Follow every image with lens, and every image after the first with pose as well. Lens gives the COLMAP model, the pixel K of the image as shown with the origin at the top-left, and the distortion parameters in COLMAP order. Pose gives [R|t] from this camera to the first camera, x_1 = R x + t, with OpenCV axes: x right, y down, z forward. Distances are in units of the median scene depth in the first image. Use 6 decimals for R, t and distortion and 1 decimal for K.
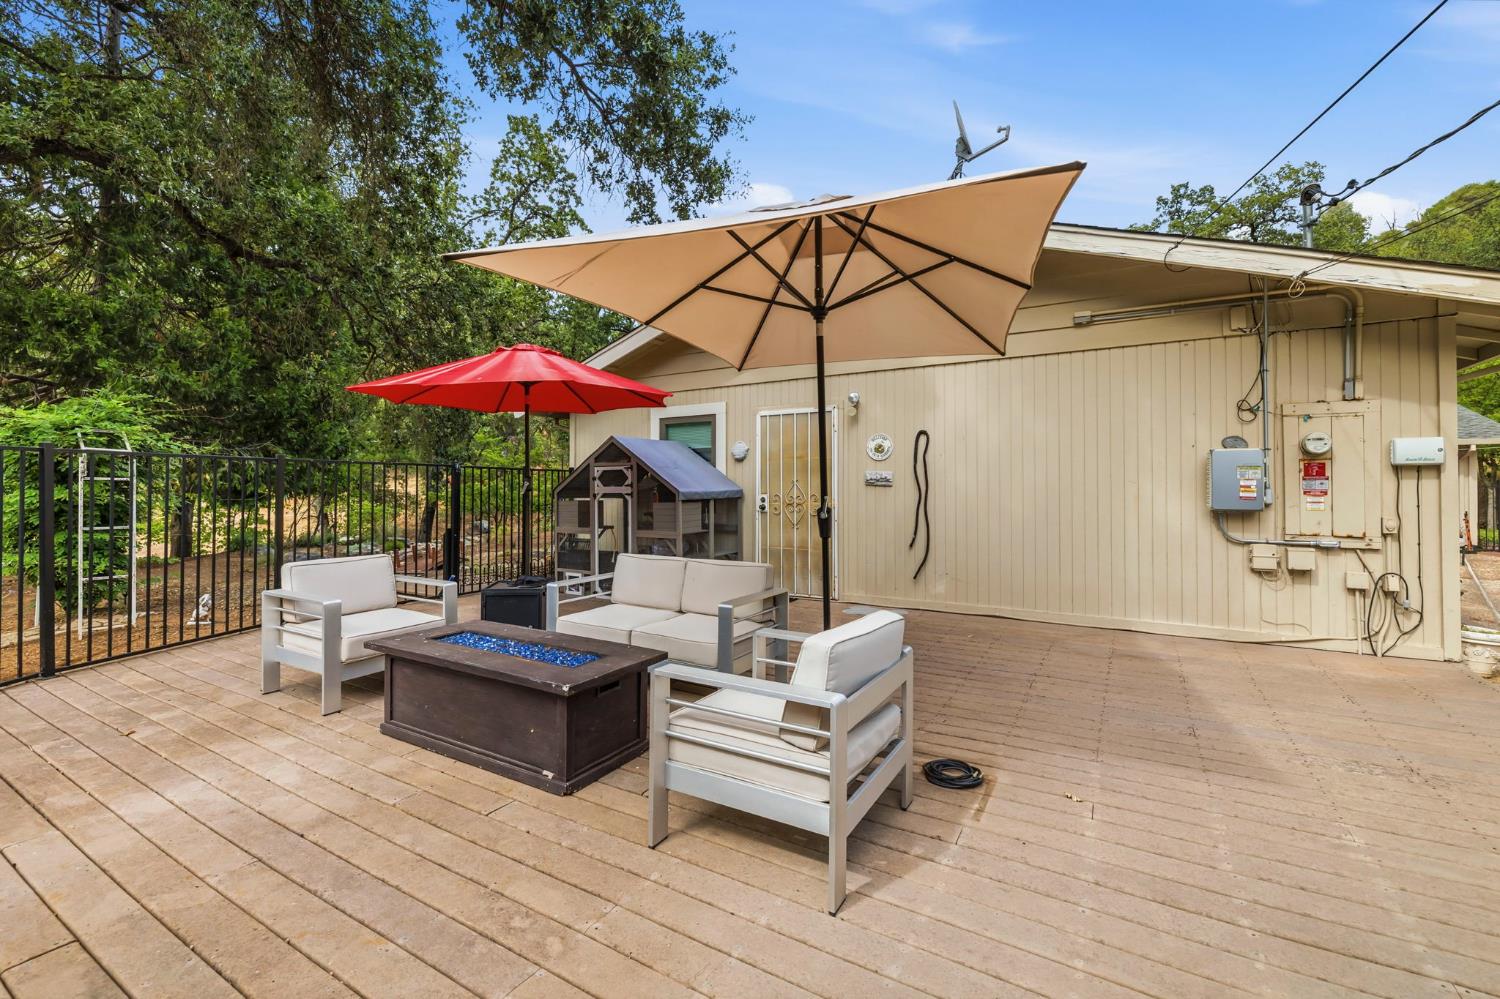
lens RADIAL K [[644.5, 0, 745.8], [0, 644.5, 492.2], [0, 0, 1]] dist [0.007042, -0.001479]
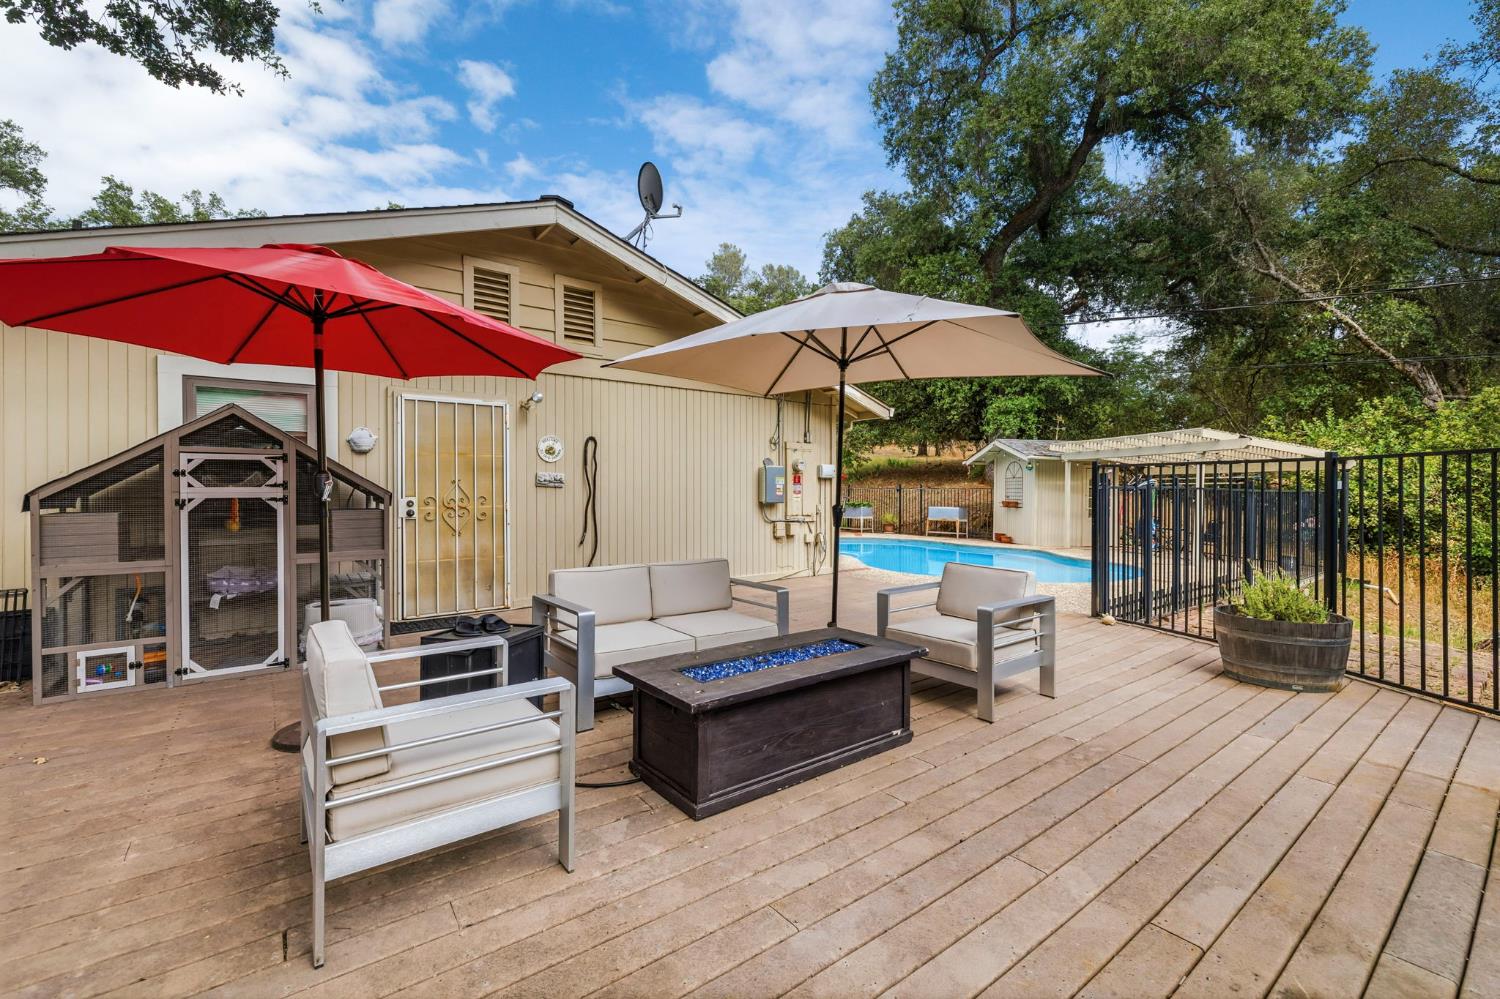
lens RADIAL K [[644.5, 0, 748.9], [0, 644.5, 490.9], [0, 0, 1]] dist [0.007042, -0.001479]
pose [[0.357294, -0.003539, 0.933985, -0.837419], [0.003985, 0.999989, 0.002265, -0.006475], [-0.933984, 0.002912, 0.357304, 0.458381]]
